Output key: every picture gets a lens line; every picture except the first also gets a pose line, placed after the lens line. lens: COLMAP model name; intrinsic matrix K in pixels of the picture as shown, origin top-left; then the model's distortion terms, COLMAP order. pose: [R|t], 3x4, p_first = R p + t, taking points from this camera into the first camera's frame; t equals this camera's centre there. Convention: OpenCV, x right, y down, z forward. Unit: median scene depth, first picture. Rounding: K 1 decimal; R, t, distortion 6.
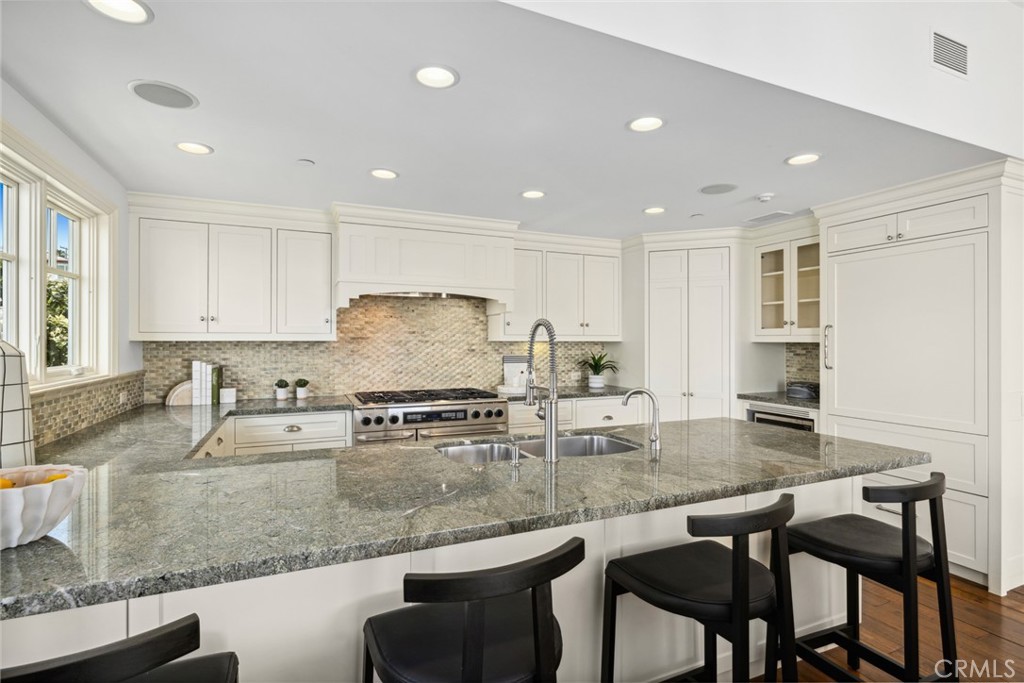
lens RADIAL K [[488.3, 0, 509.5], [0, 488.3, 342.4], [0, 0, 1]] dist [-0.013485, 0.001184]
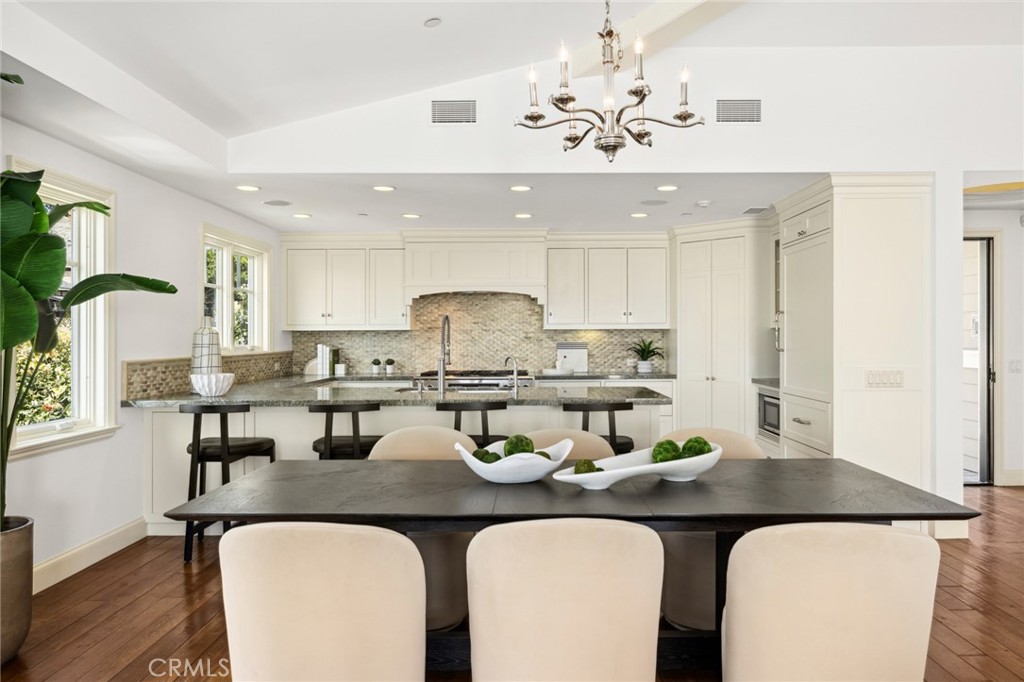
lens RADIAL K [[675.7, 0, 514.1], [0, 675.7, 335.9], [0, 0, 1]] dist [-0.000293, -0.000184]
pose [[0.915199, -0.005431, -0.402965, 0.621636], [0.004401, 0.999984, -0.003483, 0.020409], [0.402977, 0.001414, 0.915209, -0.547971]]
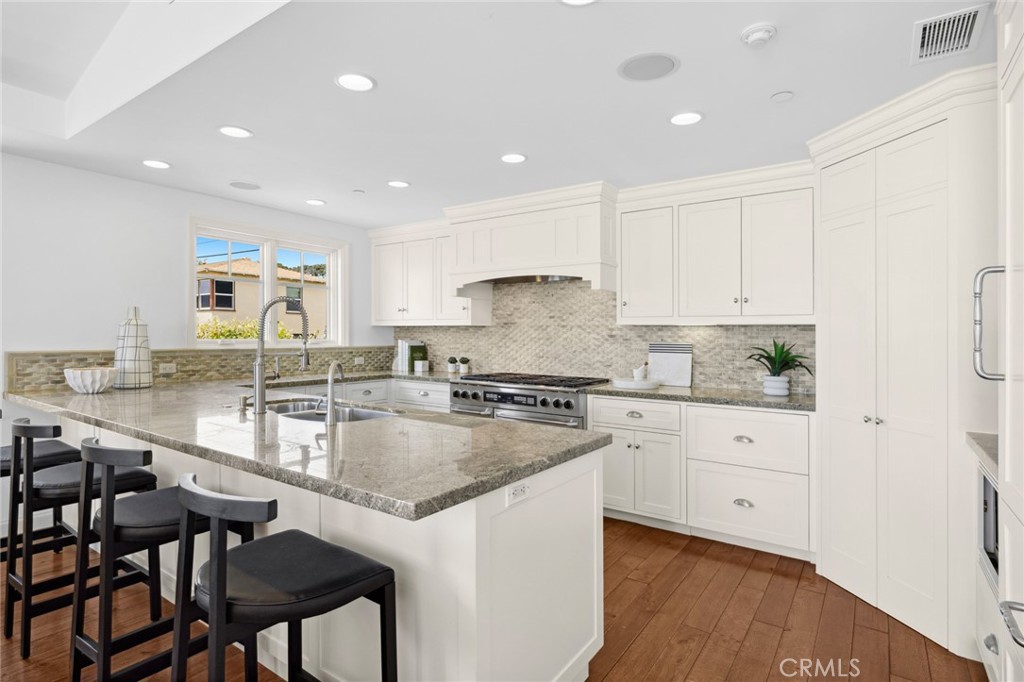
lens RADIAL K [[509.3, 0, 496.4], [0, 509.3, 329.8], [0, 0, 1]] dist [-0.000448, -0.000242]
pose [[0.524070, -0.004966, -0.851661, 0.688082], [-0.010853, 0.999863, -0.012508, 0.021987], [0.851606, 0.015798, 0.523944, 0.400028]]
